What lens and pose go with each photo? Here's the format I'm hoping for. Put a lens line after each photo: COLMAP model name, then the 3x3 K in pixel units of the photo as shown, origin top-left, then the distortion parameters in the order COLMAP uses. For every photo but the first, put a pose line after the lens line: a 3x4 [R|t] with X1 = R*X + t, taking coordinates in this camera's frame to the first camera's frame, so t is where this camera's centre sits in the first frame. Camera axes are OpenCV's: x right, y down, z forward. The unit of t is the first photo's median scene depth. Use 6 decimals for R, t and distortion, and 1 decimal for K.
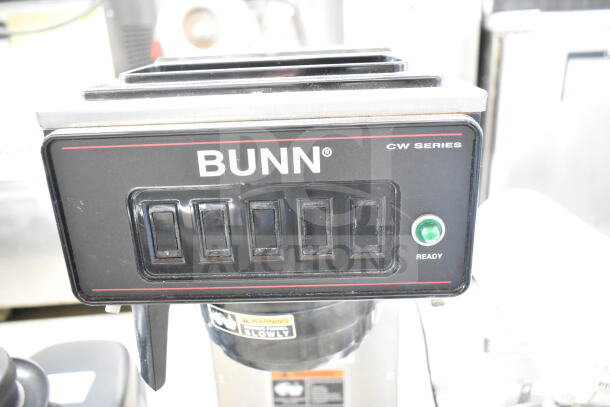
lens RADIAL K [[492.4, 0, 308.9], [0, 492.4, 205.3], [0, 0, 1]] dist [-0.018460, -0.009440]
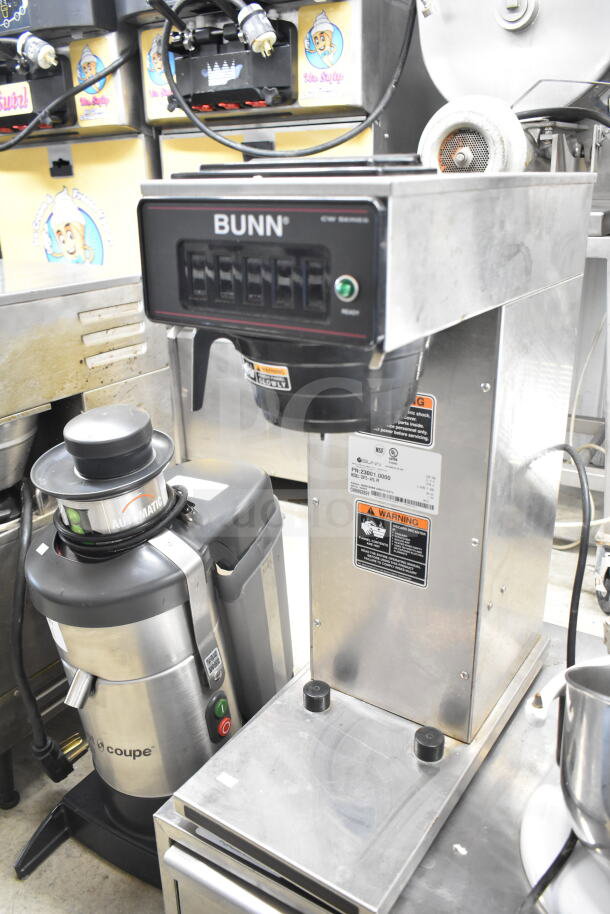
lens RADIAL K [[737.9, 0, 303.1], [0, 737.9, 457.1], [0, 0, 1]] dist [-0.018460, -0.009440]
pose [[0.840793, 0.222478, -0.493529, 1.208271], [-0.211015, 0.974230, 0.079680, 0.354964], [0.498538, 0.037148, 0.866072, -0.731862]]
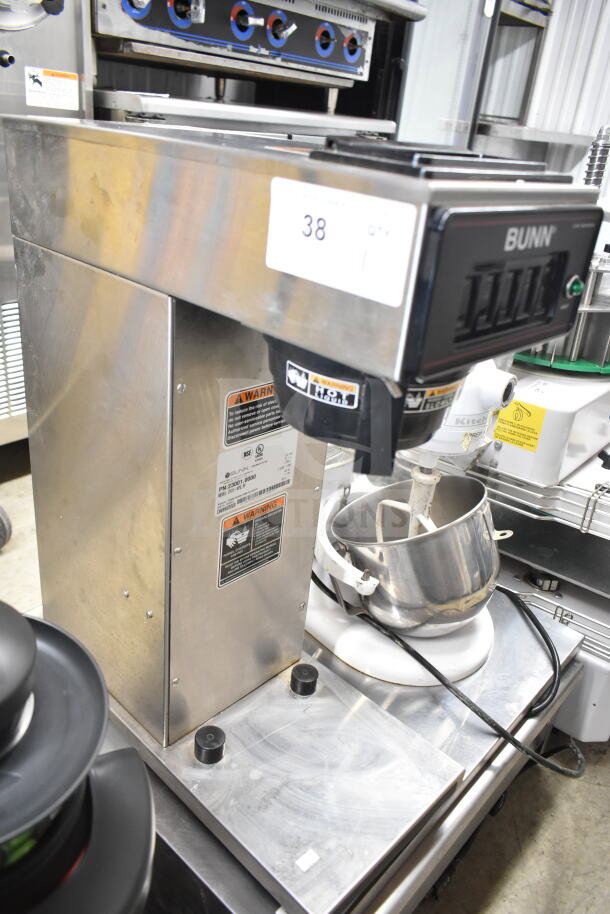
lens RADIAL K [[682.7, 0, 306.0], [0, 682.7, 457.0], [0, 0, 1]] dist [-0.012133, 0.008231]
pose [[0.663712, -0.228369, 0.712274, -1.853370], [0.138707, 0.973314, 0.182813, 0.063315], [-0.735015, -0.022537, 0.677676, 0.193766]]
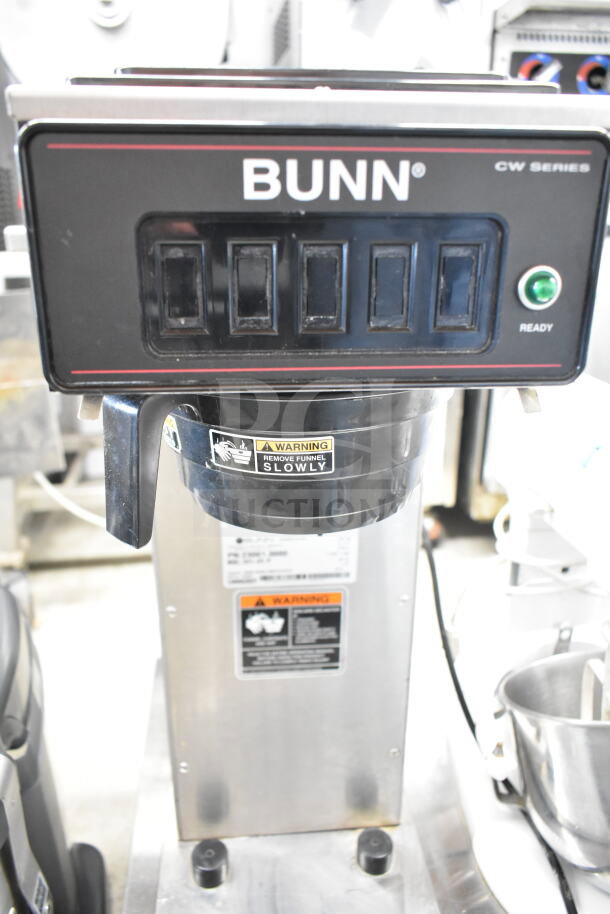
lens RADIAL K [[682.7, 0, 303.3], [0, 682.7, 461.6], [0, 0, 1]] dist [-0.012133, 0.008231]
pose [[0.992713, 0.006880, 0.120307, -0.249109], [-0.006176, 0.999962, -0.006226, 0.330688], [-0.120346, 0.005438, 0.992717, -0.009347]]
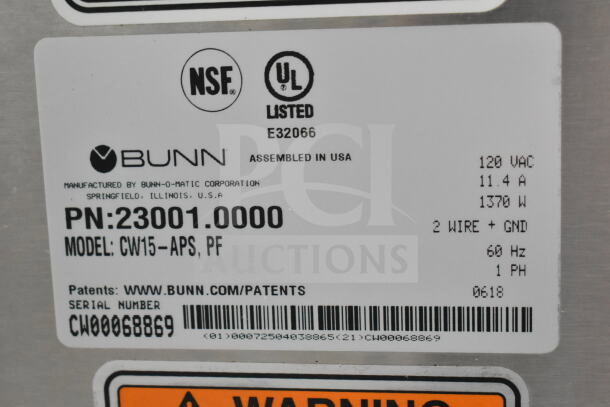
lens RADIAL K [[1238.3, 0, 304.6], [0, 1238.3, 203.6], [0, 0, 1]] dist [0.104866, 0.000000]
pose [[0.990266, 0.027517, -0.136443, 0.133432], [-0.046924, 0.988878, -0.141133, 0.755476], [0.131042, 0.146161, 0.980543, 1.187206]]
